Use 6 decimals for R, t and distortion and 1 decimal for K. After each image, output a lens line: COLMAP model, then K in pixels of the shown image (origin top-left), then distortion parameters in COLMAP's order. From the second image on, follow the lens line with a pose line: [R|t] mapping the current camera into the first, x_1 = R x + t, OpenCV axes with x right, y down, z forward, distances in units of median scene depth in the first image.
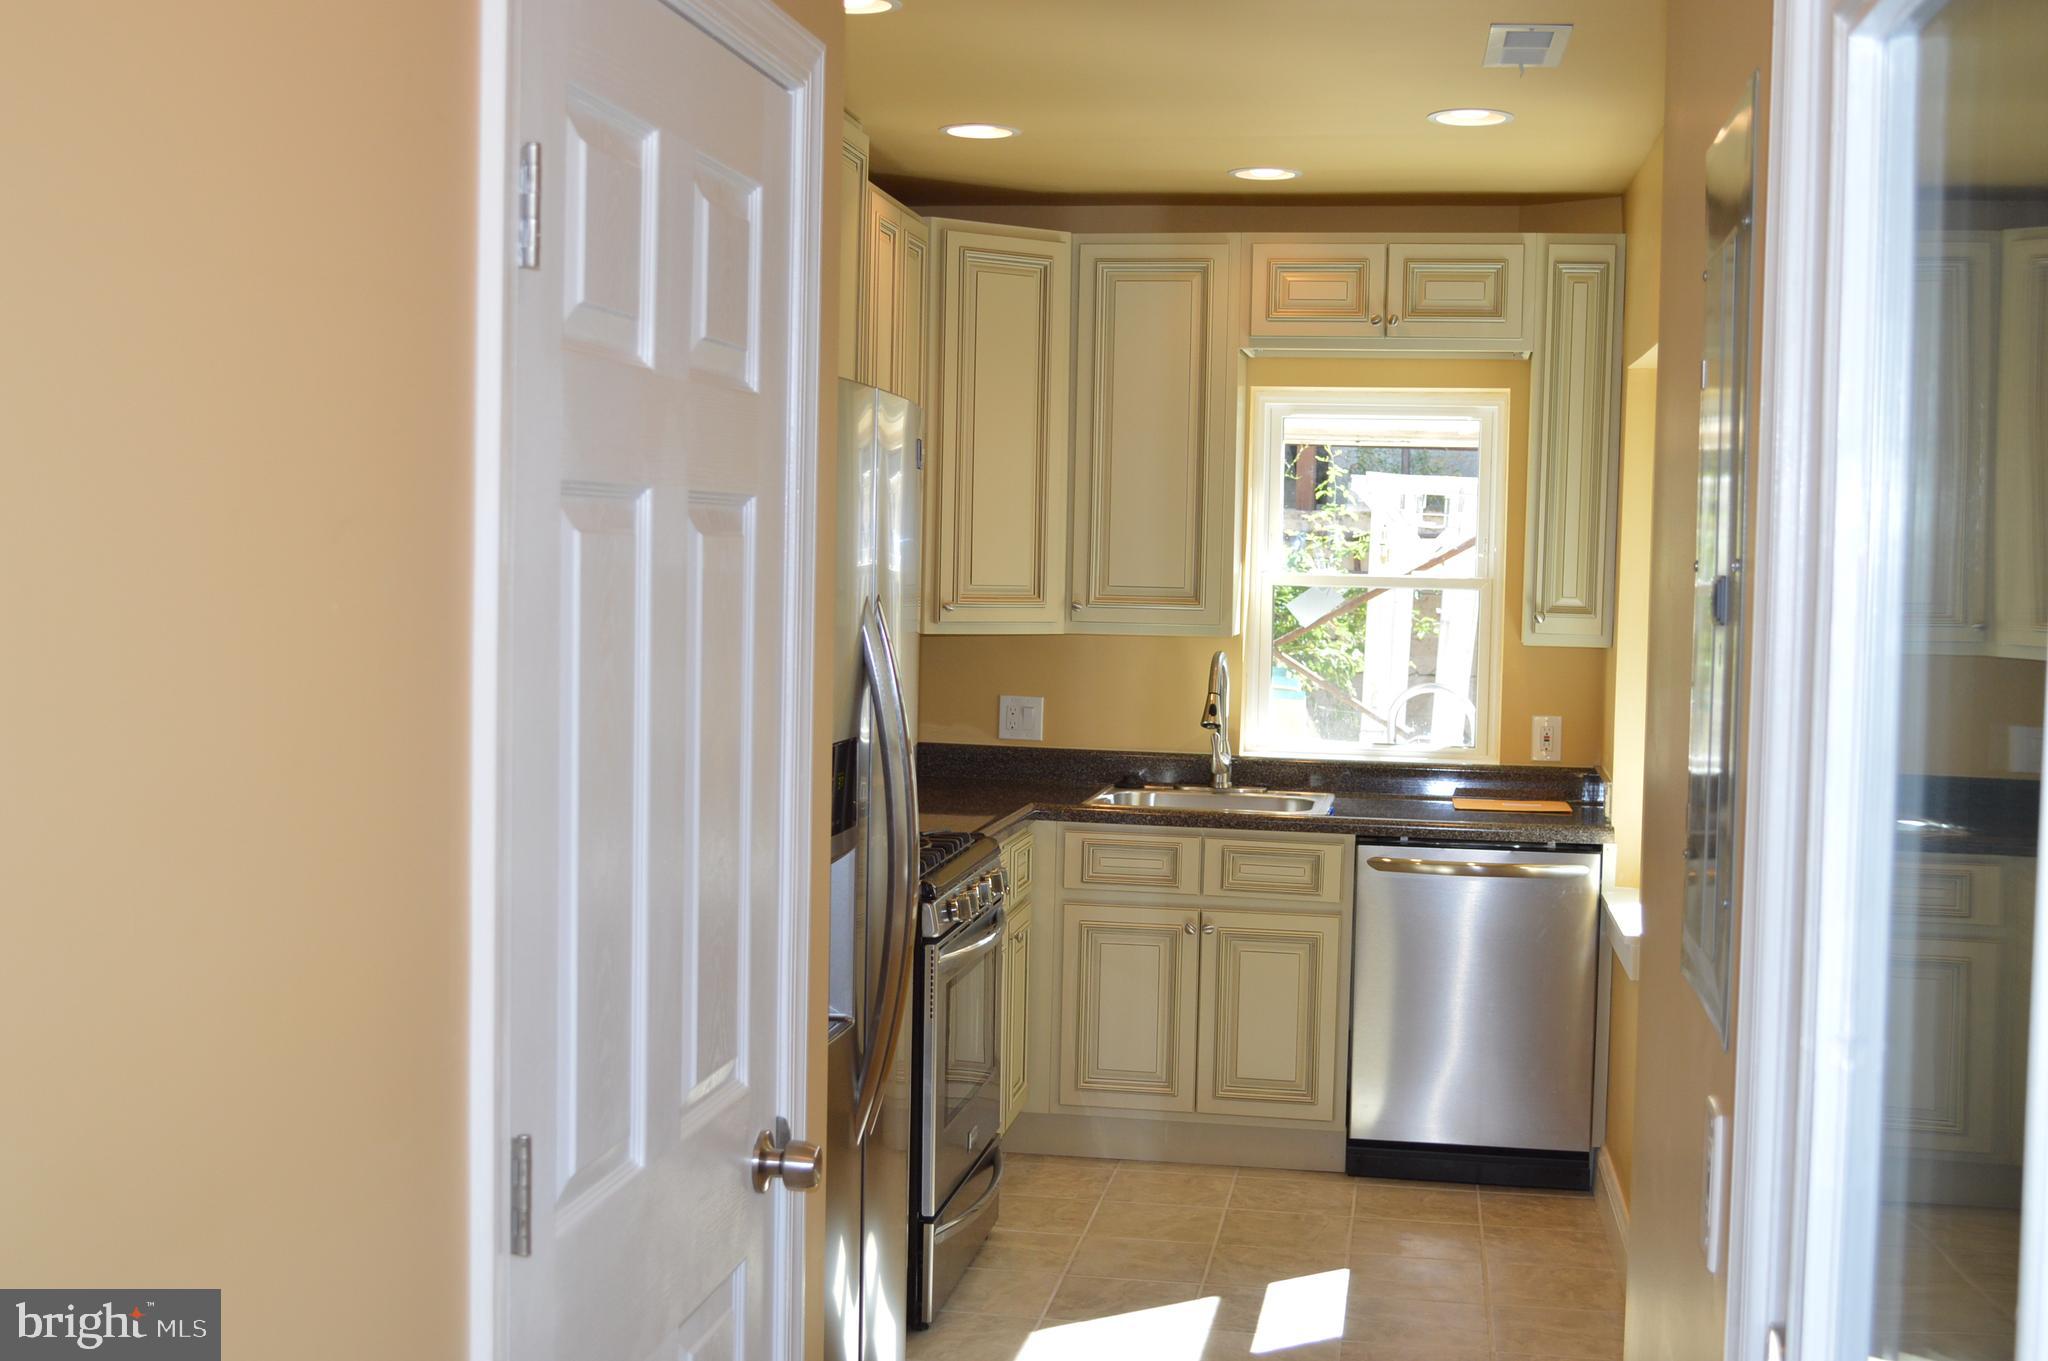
lens RADIAL K [[2378.4, 0, 1024.0], [0, 2378.4, 680.5], [0, 0, 1]] dist [-0.014523, 0.001659]
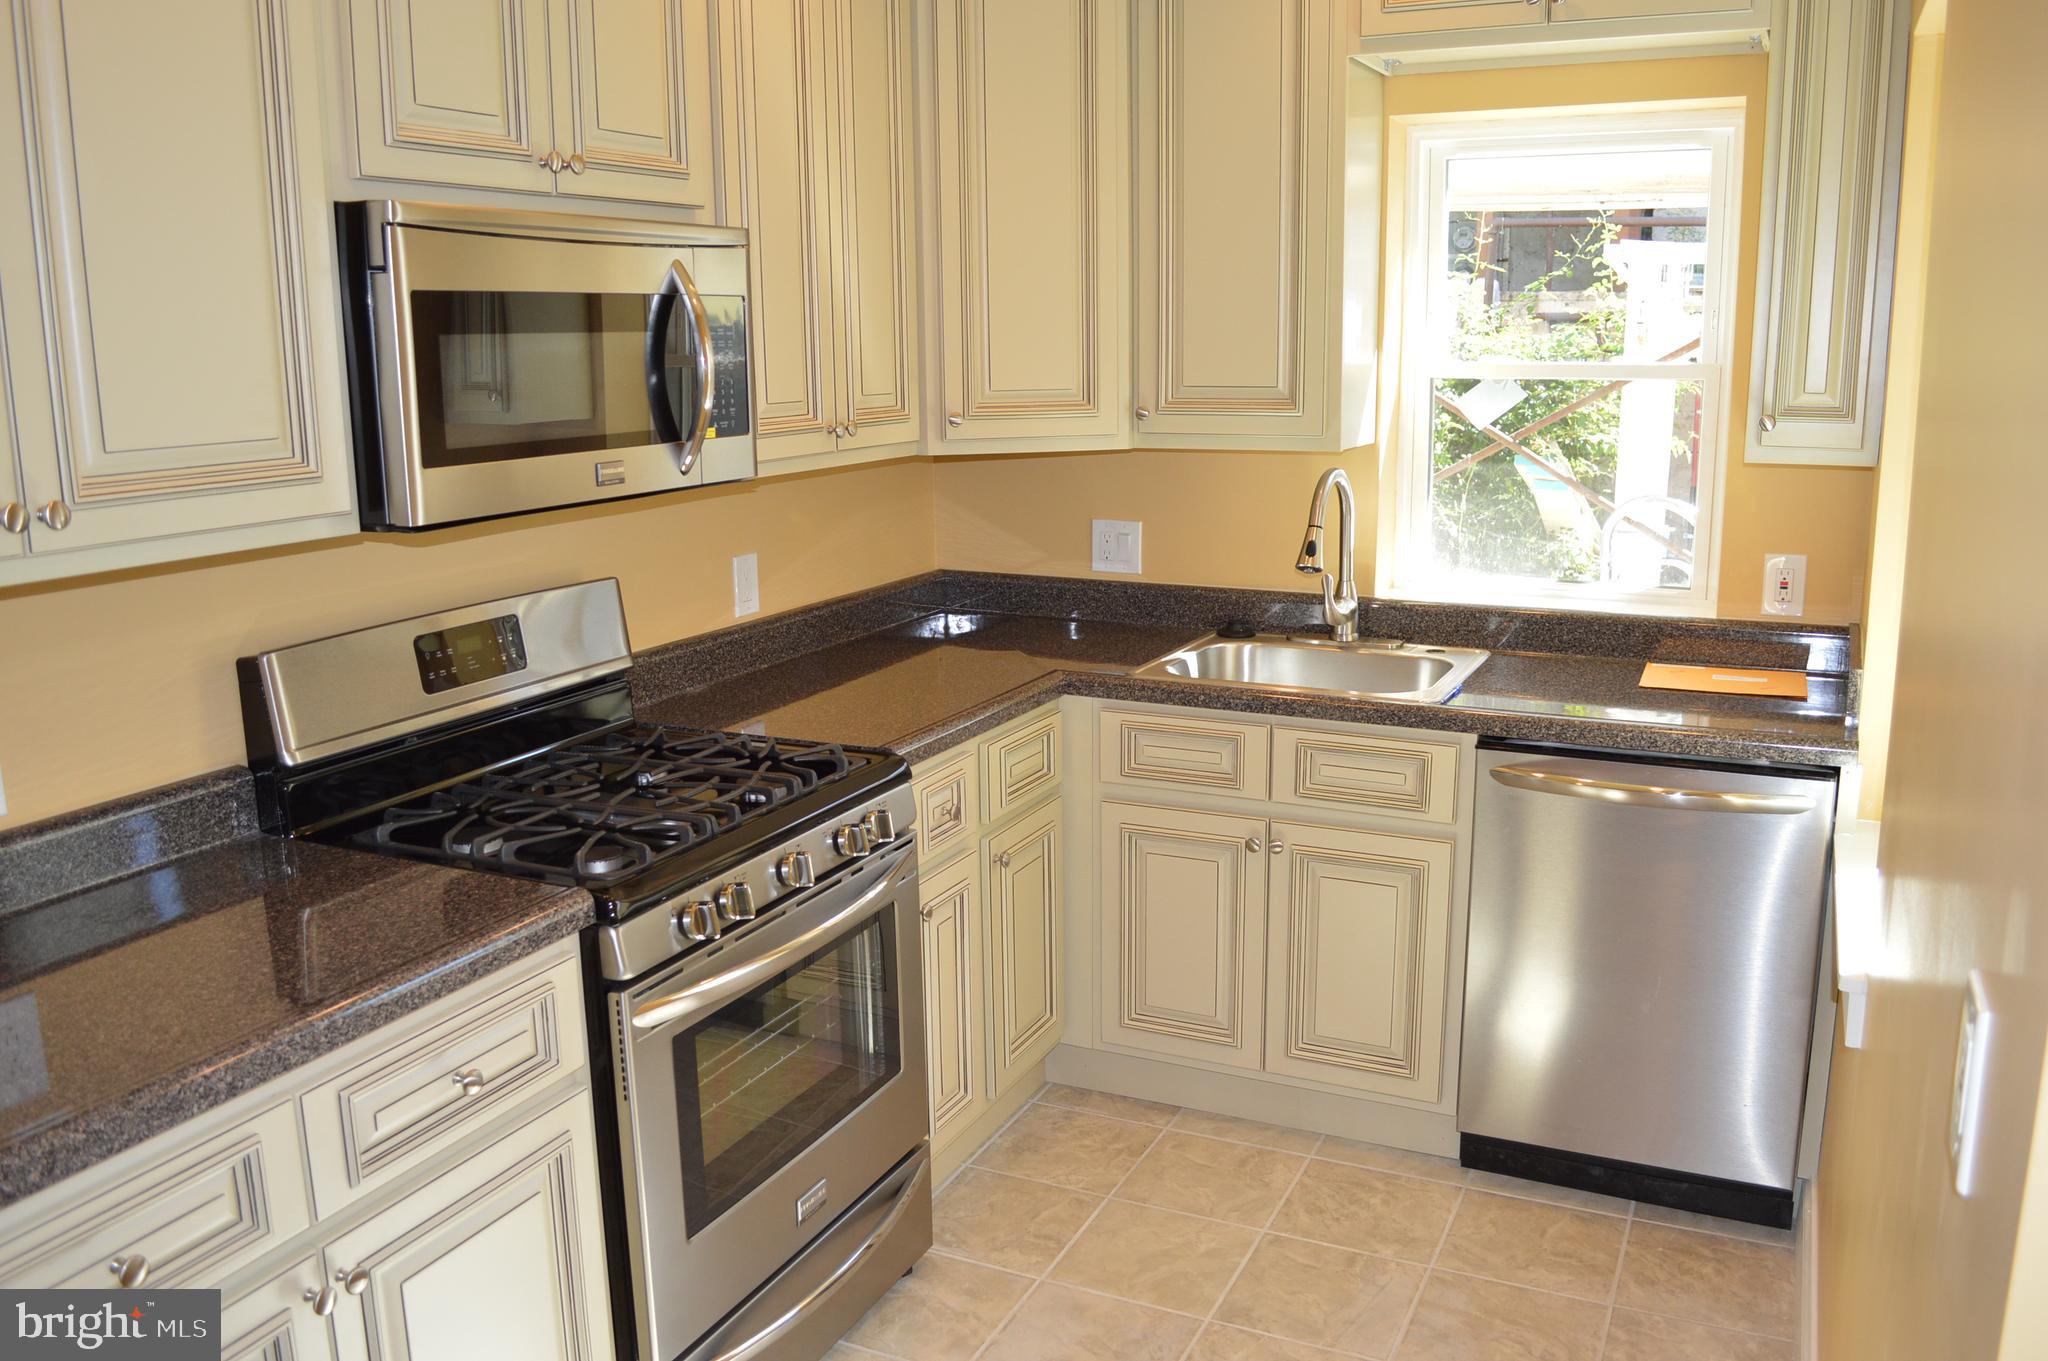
lens RADIAL K [[1625.9, 0, 1024.0], [0, 1625.9, 680.5], [0, 0, 1]] dist [-0.080135, 0.004113]
pose [[0.960024, 0.024351, -0.278858, 0.138677], [0.017965, 0.988795, 0.148194, -0.024824], [0.279342, -0.147280, 0.948829, 0.482689]]
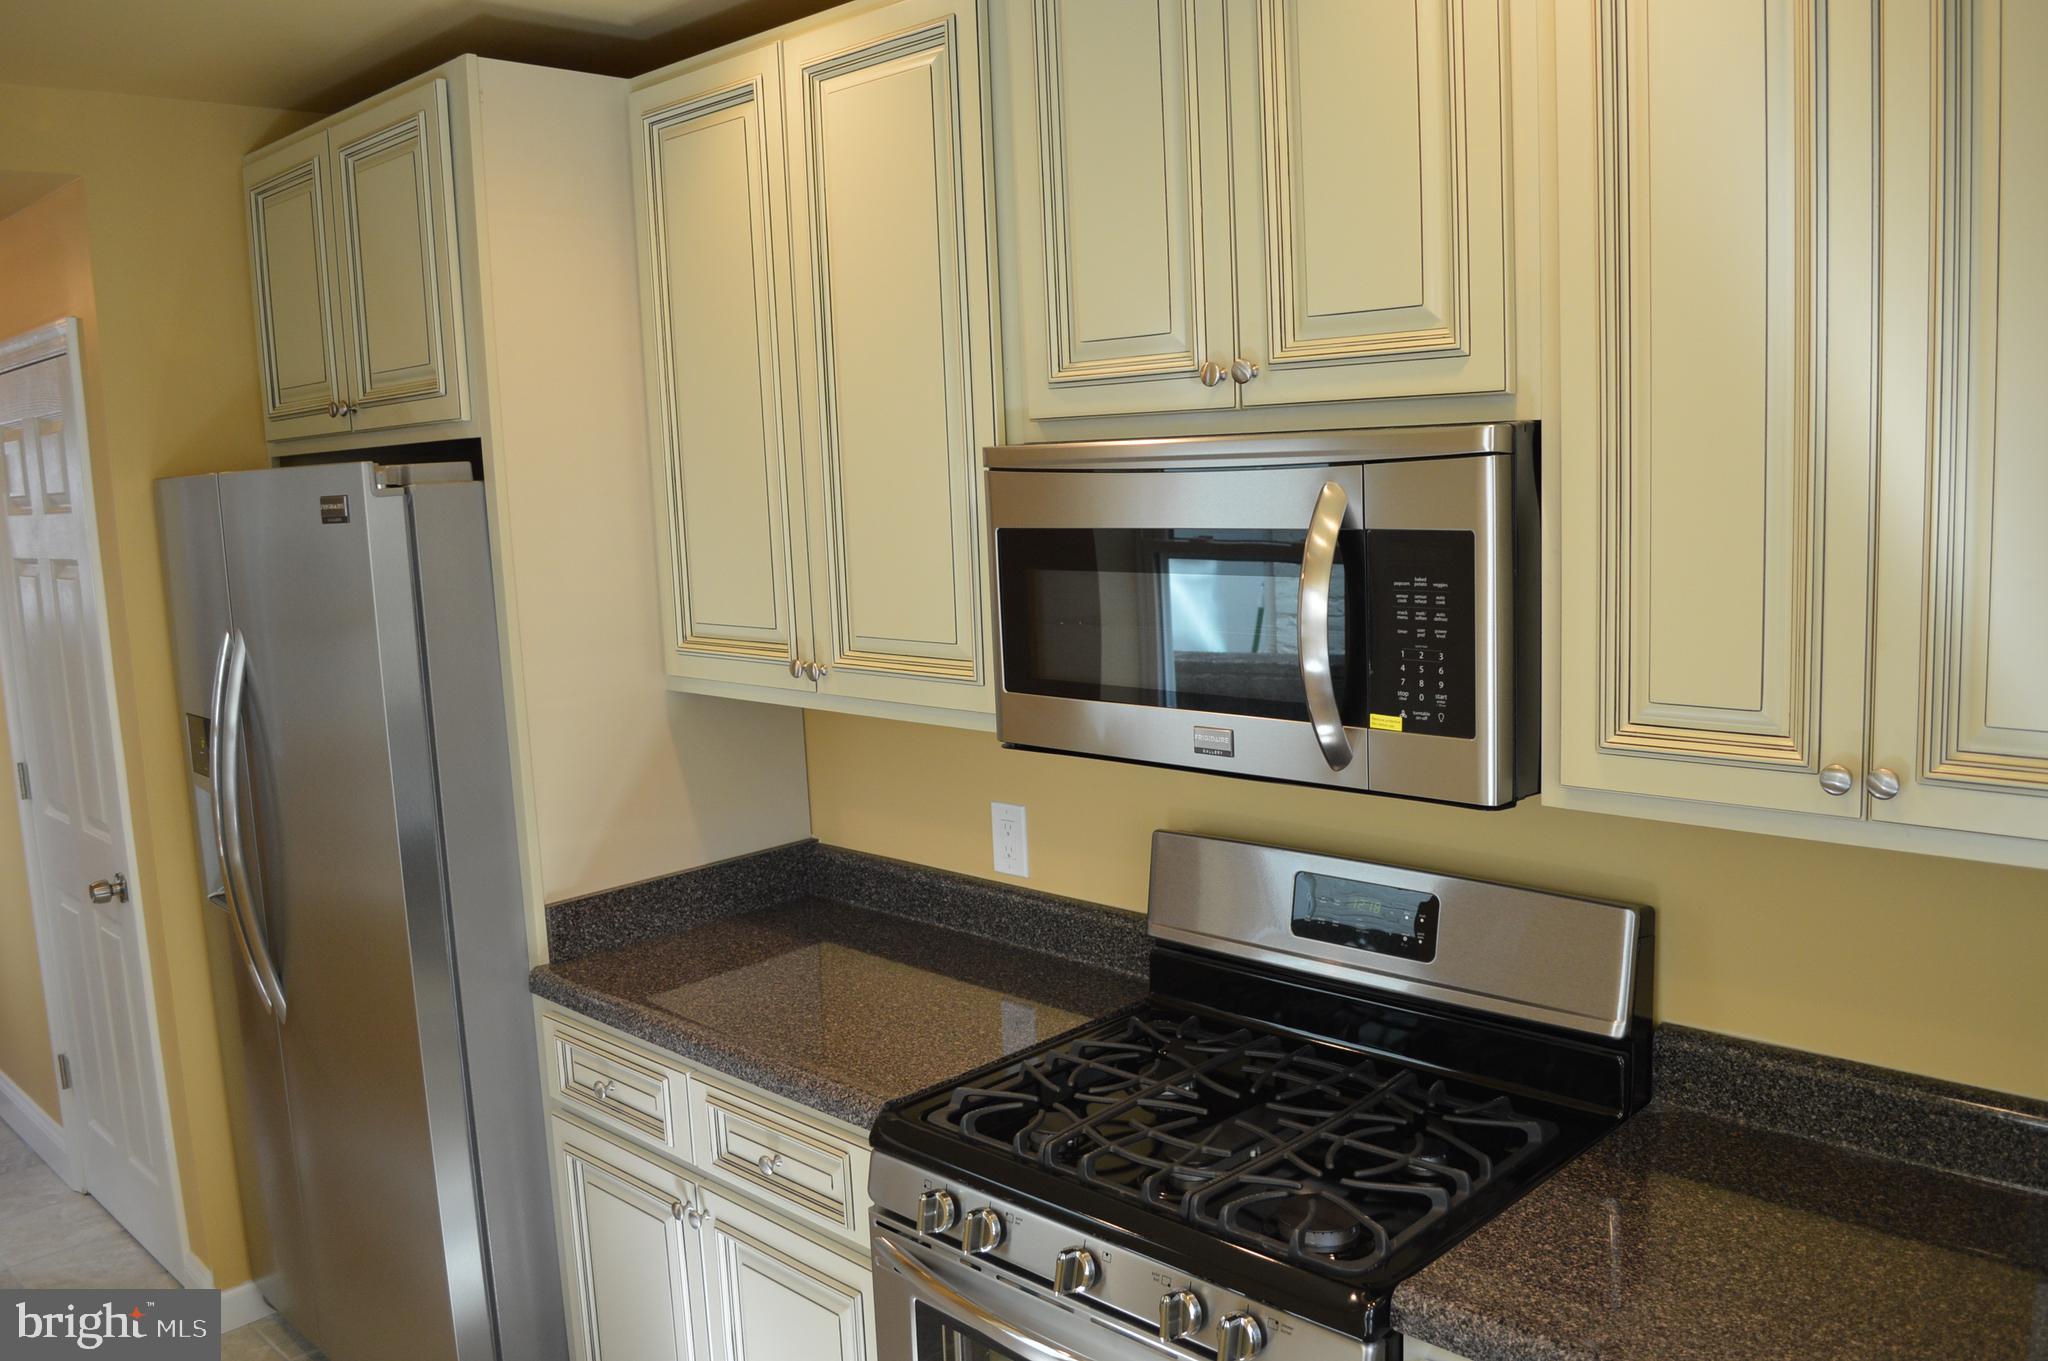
lens RADIAL K [[1625.9, 0, 1024.0], [0, 1625.9, 680.5], [0, 0, 1]] dist [-0.080135, 0.004113]
pose [[-0.568117, 0.119543, -0.814219, 0.204533], [-0.013477, 0.987909, 0.154448, -0.070367], [0.822837, 0.098718, -0.559637, 0.892312]]
